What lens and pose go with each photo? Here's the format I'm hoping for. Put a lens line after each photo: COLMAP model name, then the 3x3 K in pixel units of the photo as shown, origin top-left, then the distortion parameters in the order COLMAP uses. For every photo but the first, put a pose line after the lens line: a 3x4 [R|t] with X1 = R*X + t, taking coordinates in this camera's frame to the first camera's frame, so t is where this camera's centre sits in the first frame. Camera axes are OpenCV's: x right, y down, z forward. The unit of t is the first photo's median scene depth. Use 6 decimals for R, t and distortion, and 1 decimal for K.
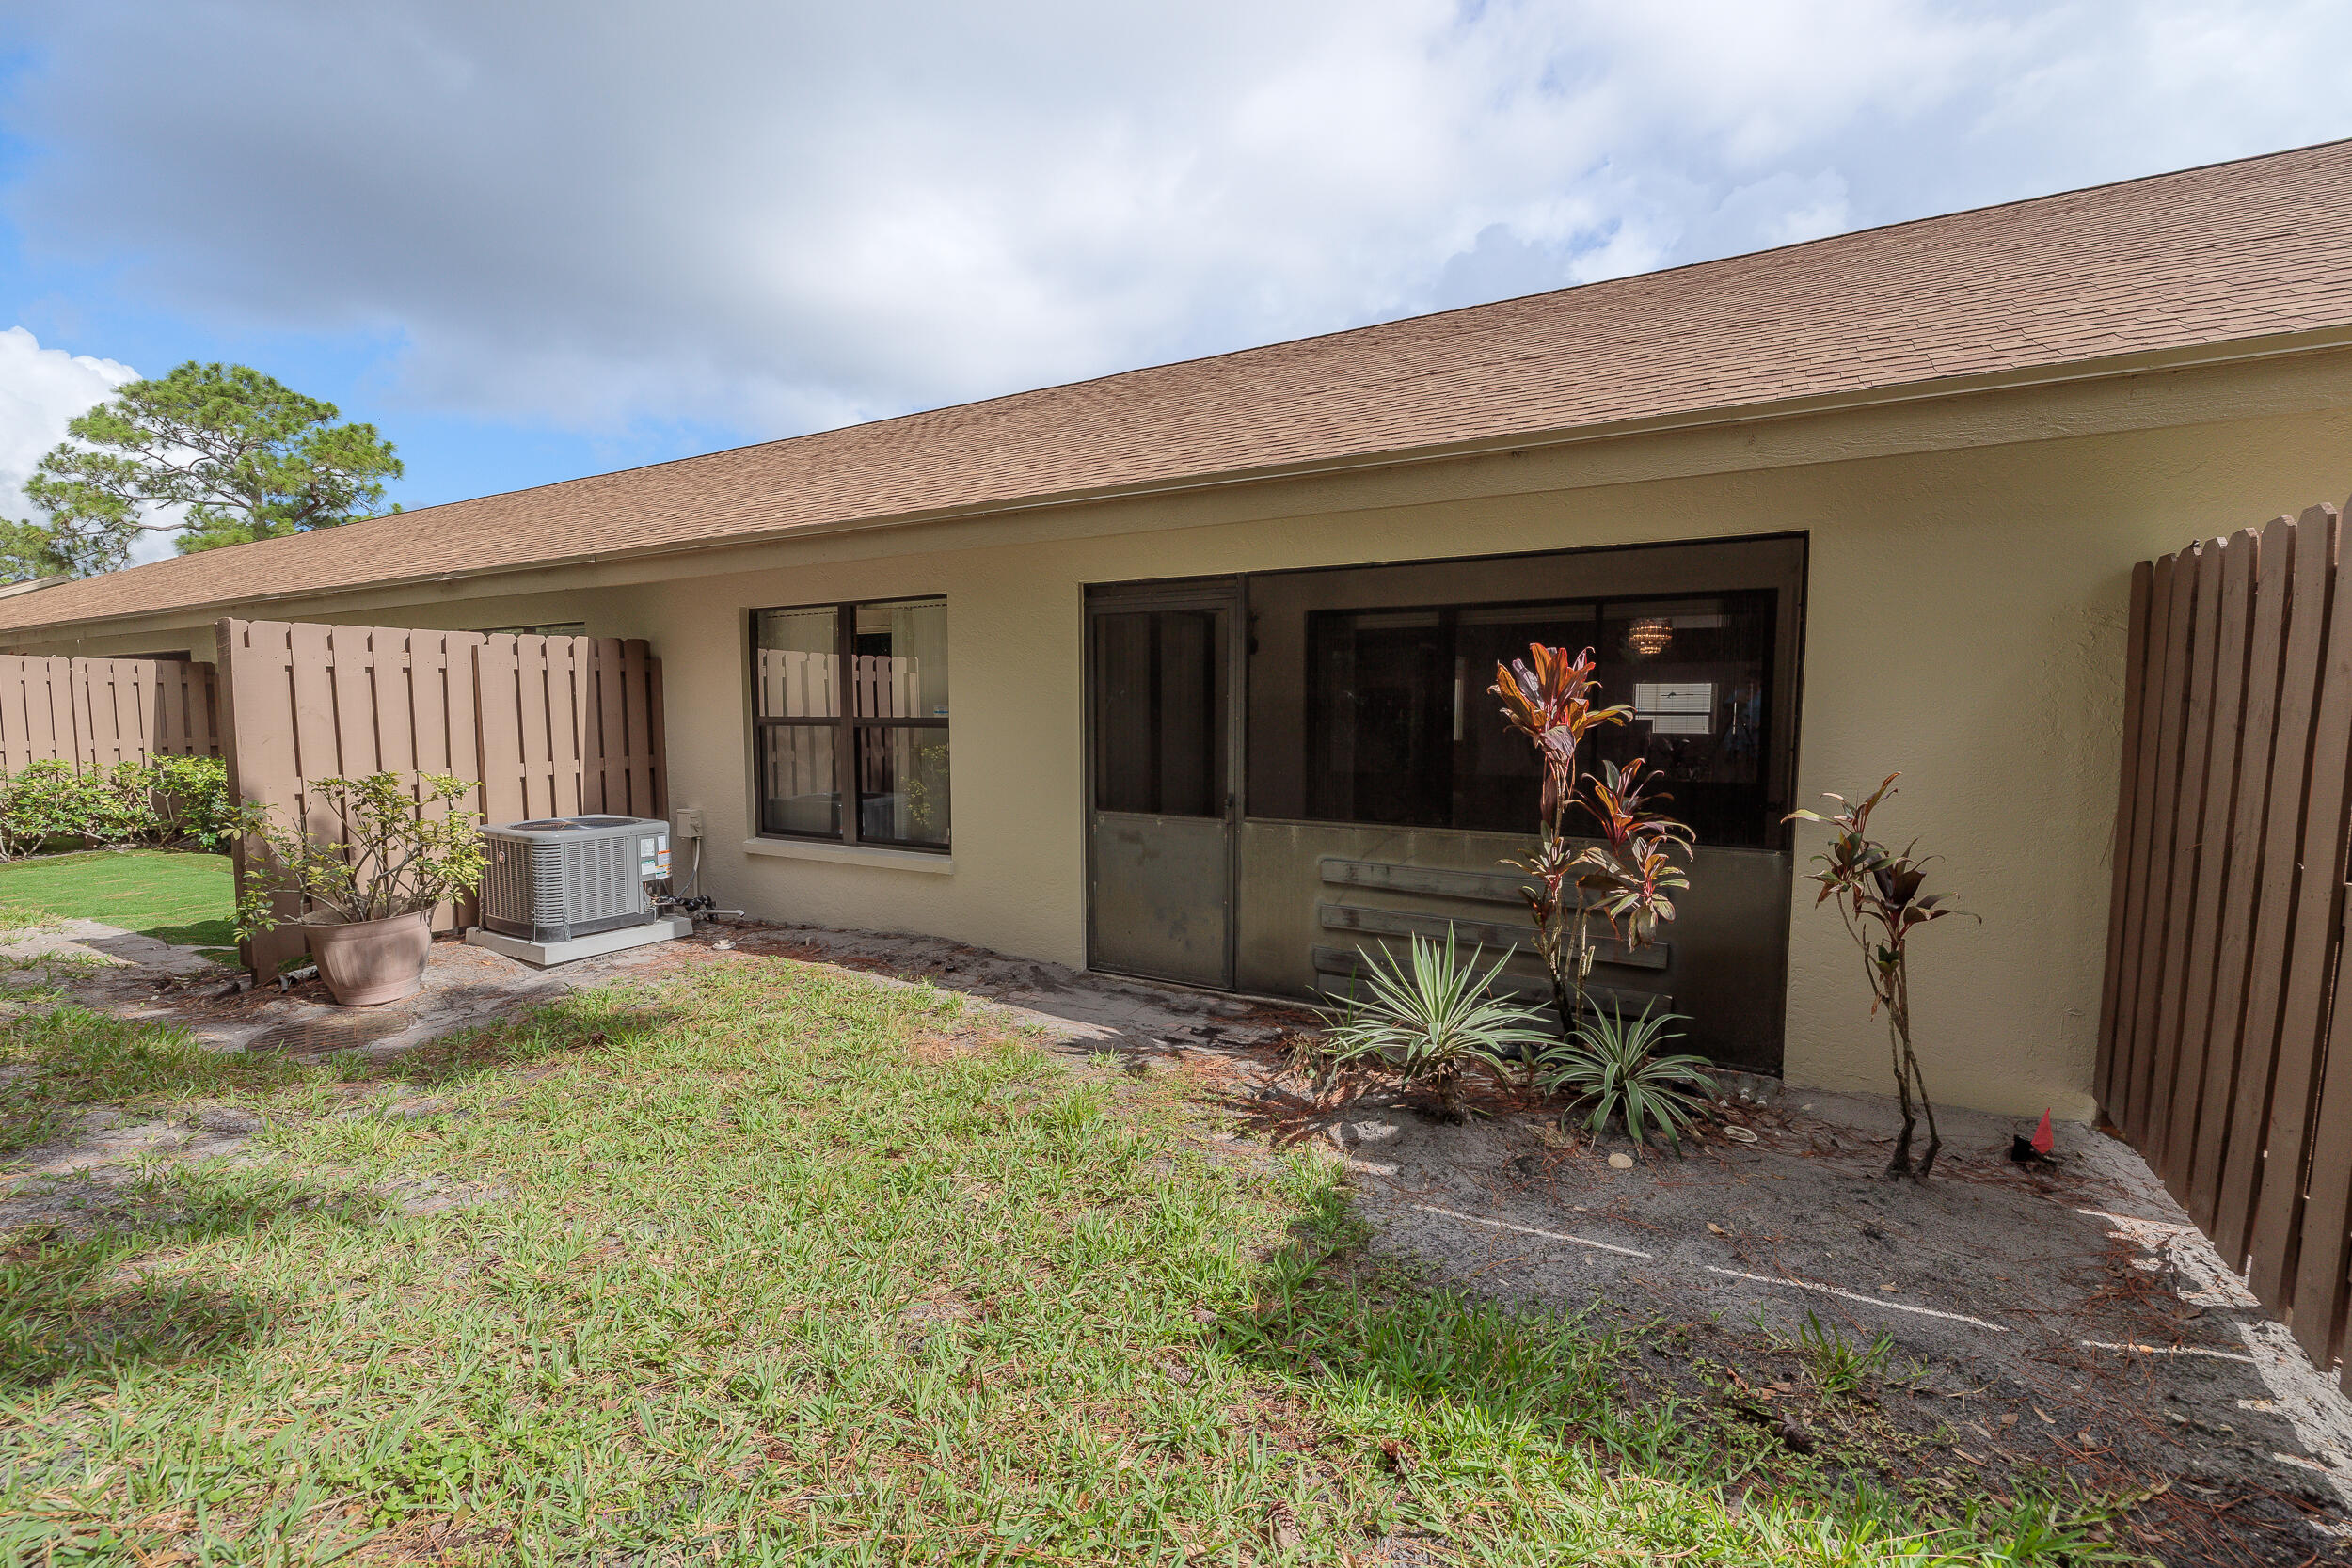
lens RADIAL K [[982.1, 0, 1181.6], [0, 982.1, 786.8], [0, 0, 1]] dist [-0.000219, 0.000280]
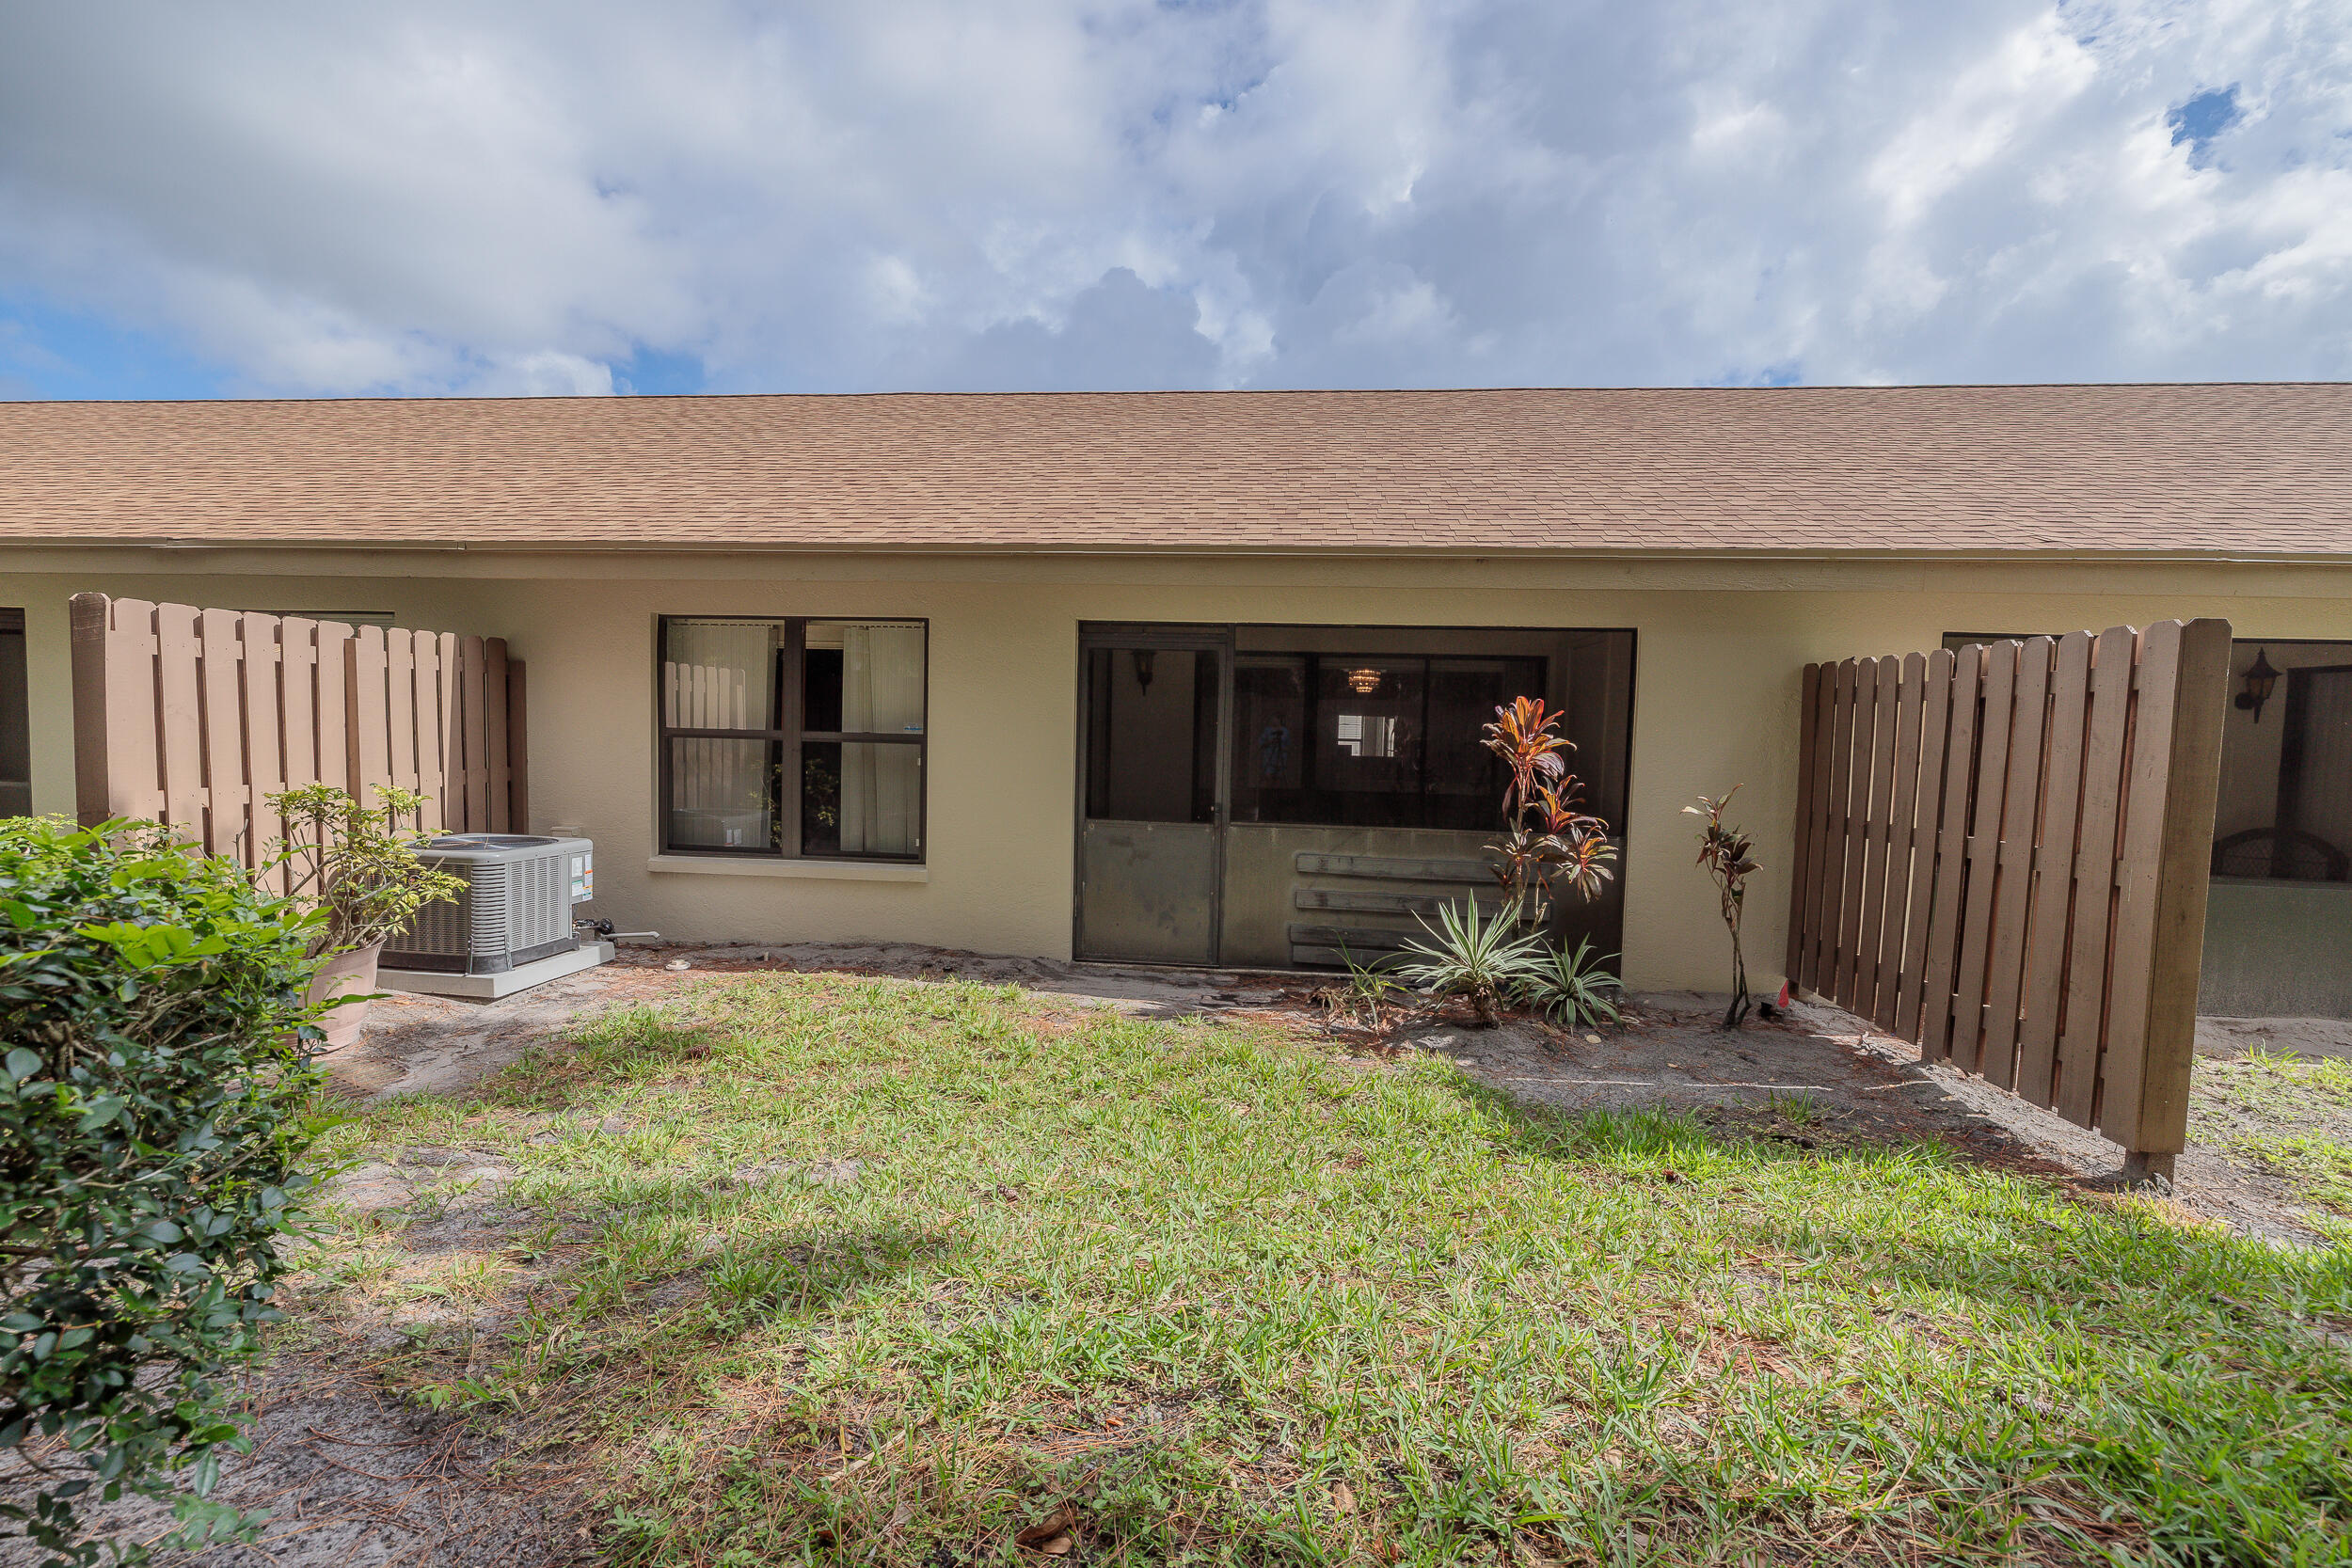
lens RADIAL K [[982.1, 0, 1181.6], [0, 982.1, 786.8], [0, 0, 1]] dist [-0.000219, 0.000280]
pose [[0.918300, 0.000274, 0.395885, -0.455562], [0.007156, 0.999825, -0.017291, 0.007512], [-0.395821, 0.018712, 0.918137, -0.092896]]
